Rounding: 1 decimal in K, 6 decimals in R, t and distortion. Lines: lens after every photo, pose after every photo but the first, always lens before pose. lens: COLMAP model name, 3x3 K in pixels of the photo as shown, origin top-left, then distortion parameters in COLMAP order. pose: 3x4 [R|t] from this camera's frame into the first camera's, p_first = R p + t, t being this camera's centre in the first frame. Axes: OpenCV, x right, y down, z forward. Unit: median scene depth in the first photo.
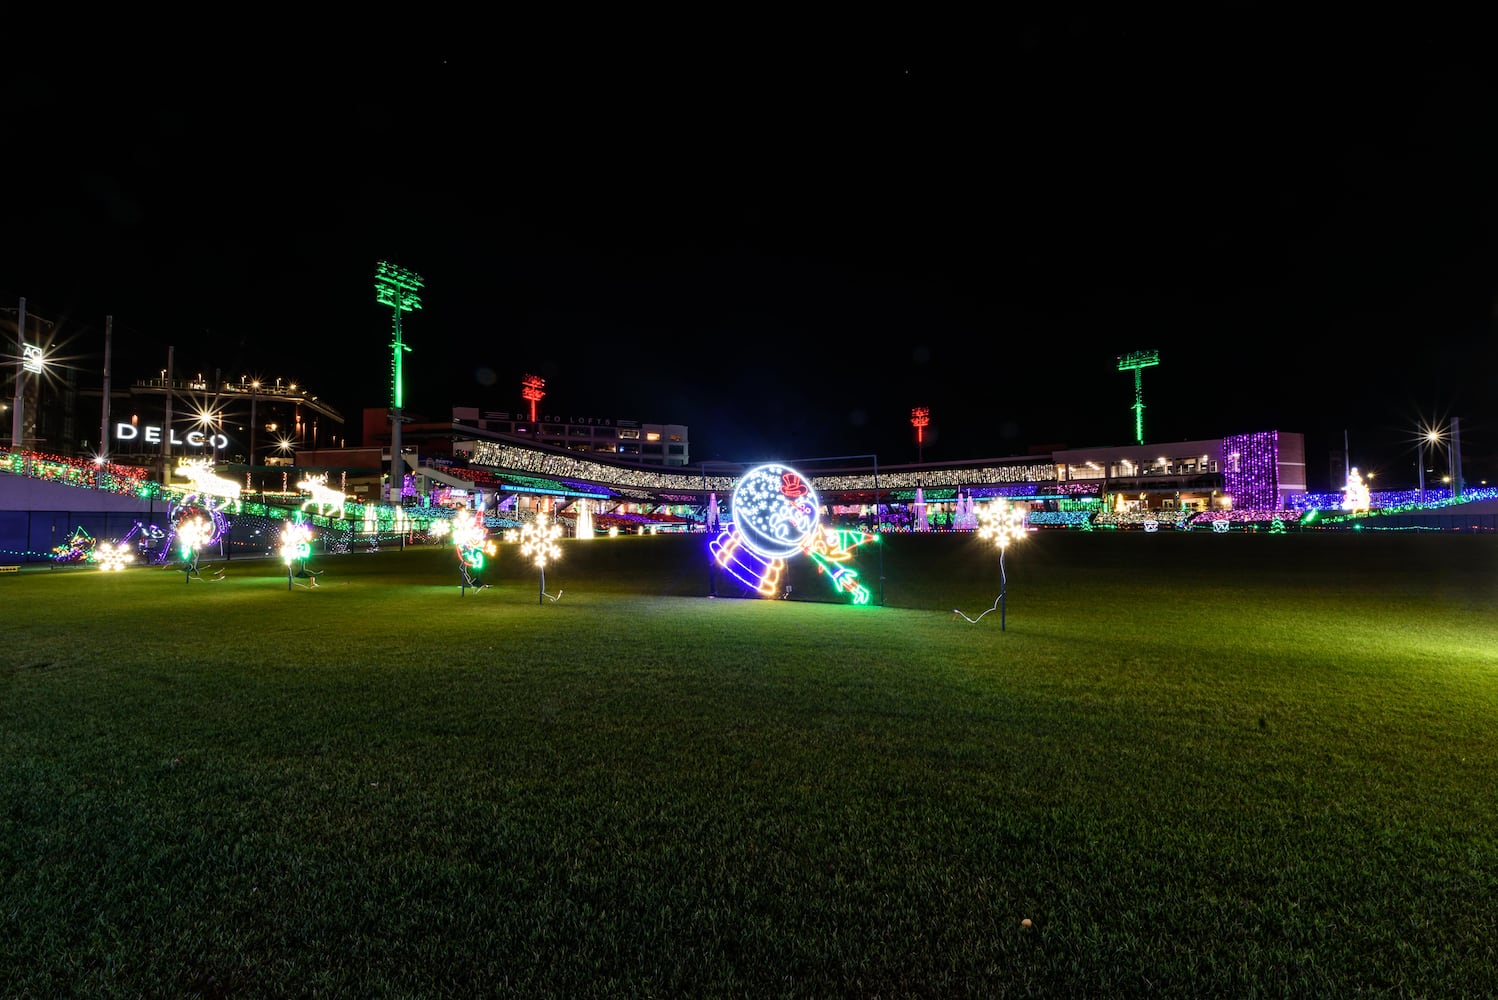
lens RADIAL K [[566.9, 0, 749.0], [0, 566.9, 500.0], [0, 0, 1]] dist [0.052240, -0.017781]
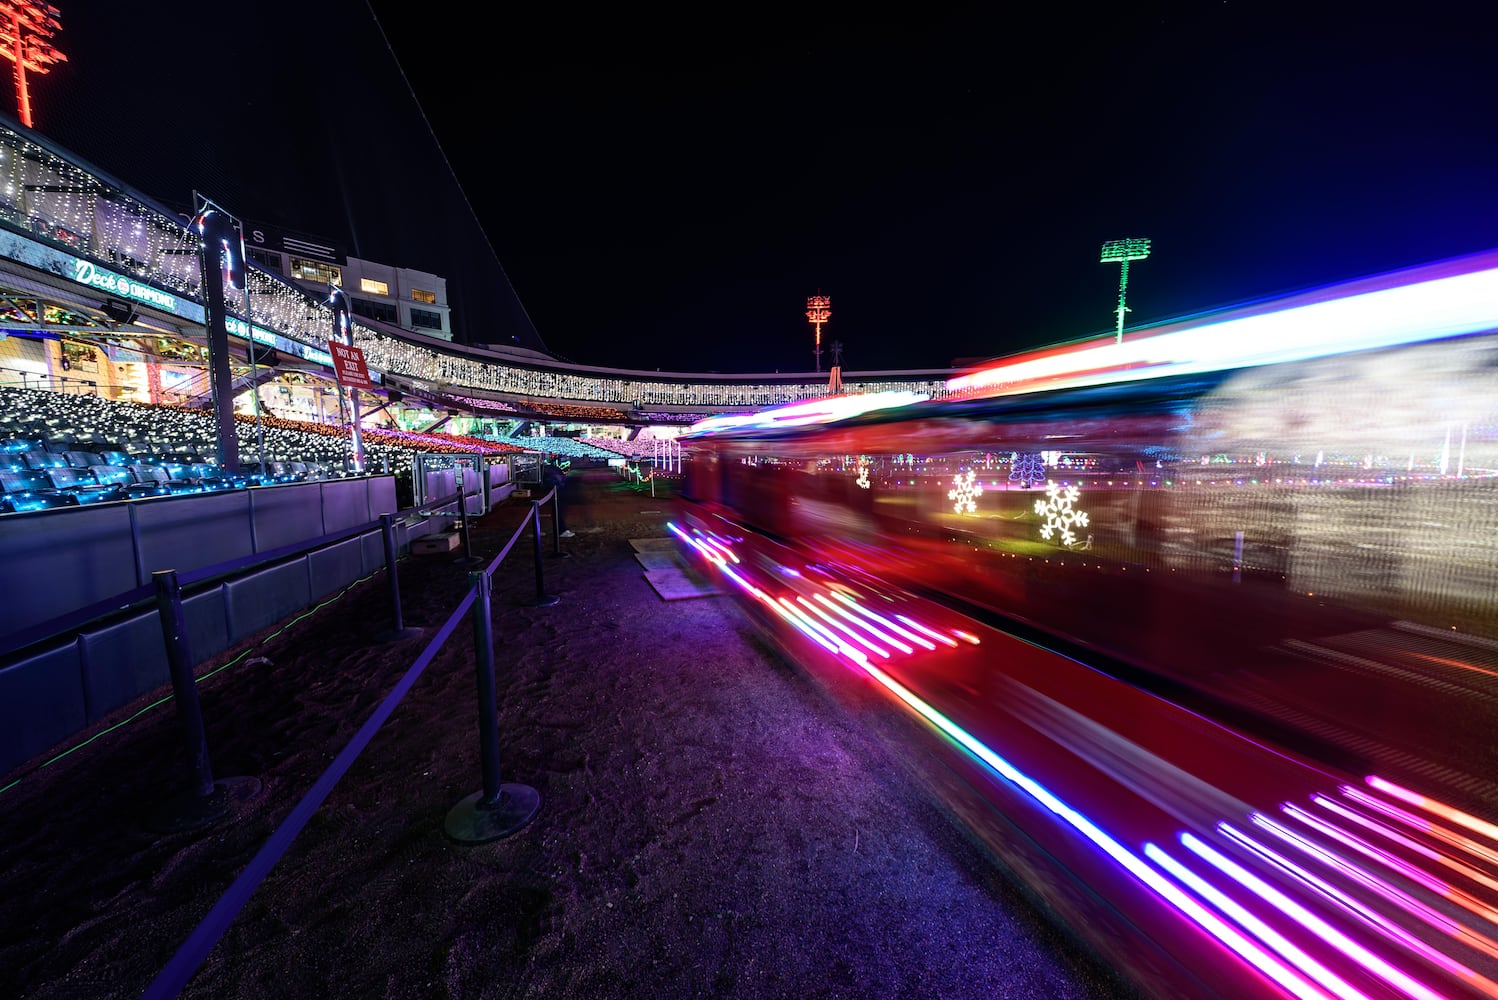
lens RADIAL K [[566.9, 0, 749.0], [0, 566.9, 500.0], [0, 0, 1]] dist [0.052240, -0.017781]
pose [[0.868525, -0.041434, 0.493910, -0.127930], [-0.015554, 0.993730, 0.110716, 0.015311], [-0.495401, -0.103842, 0.862435, 0.324583]]
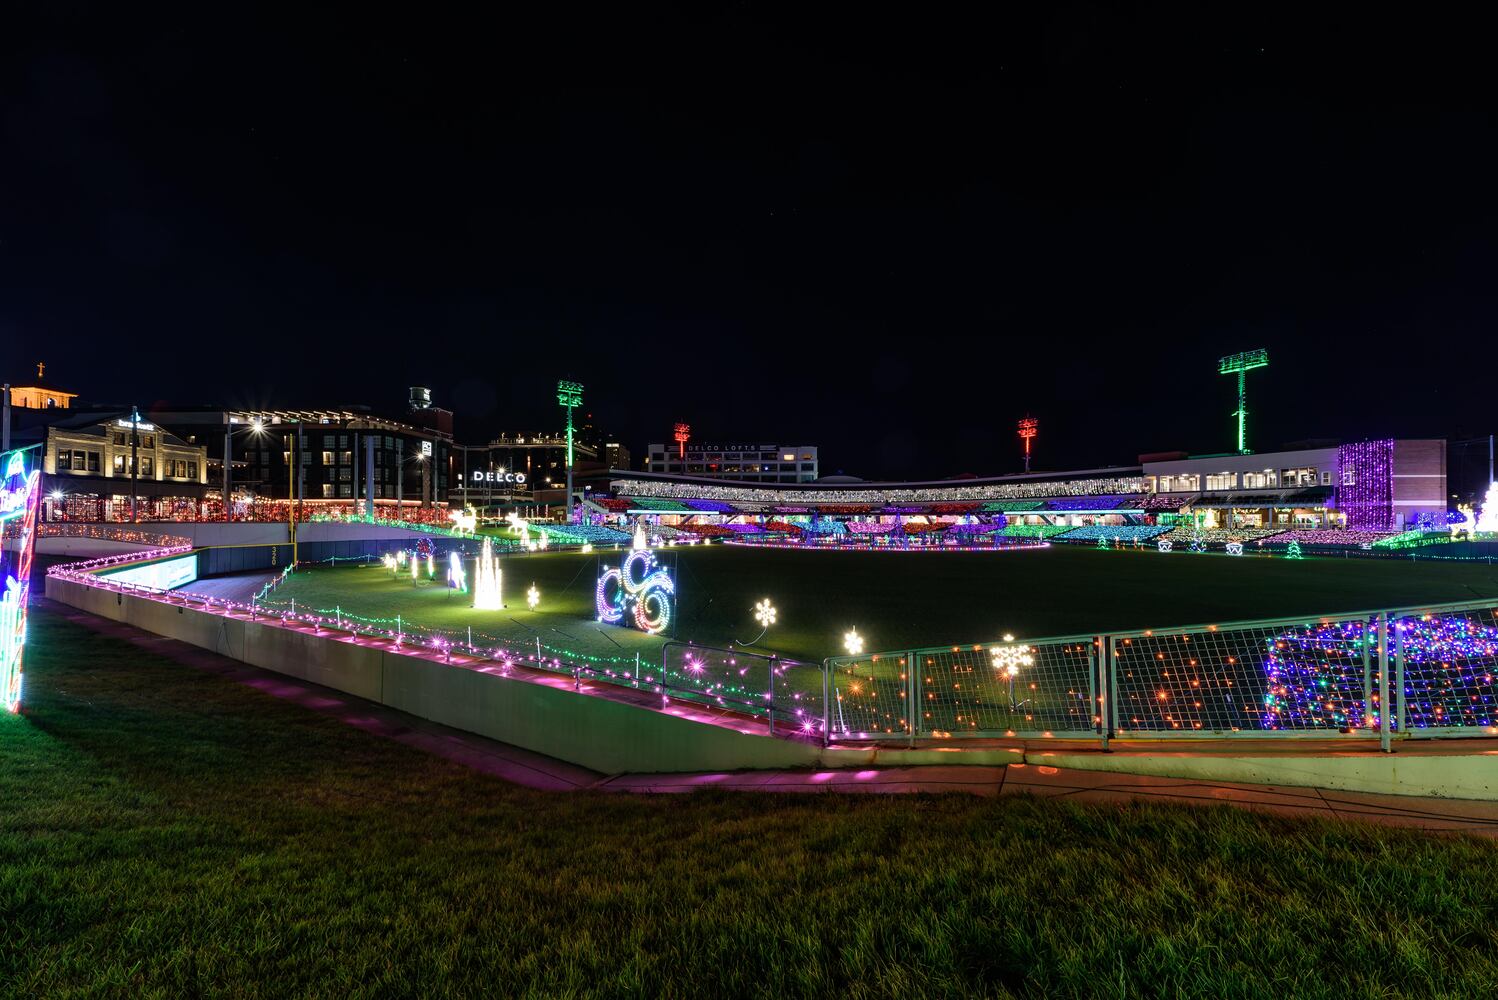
lens RADIAL K [[566.9, 0, 749.0], [0, 566.9, 500.0], [0, 0, 1]] dist [0.052240, -0.017781]
pose [[0.898737, -0.007596, -0.438423, 0.259760], [0.013010, 0.999872, 0.009345, -0.029104], [0.438295, -0.014103, 0.898720, -0.120007]]
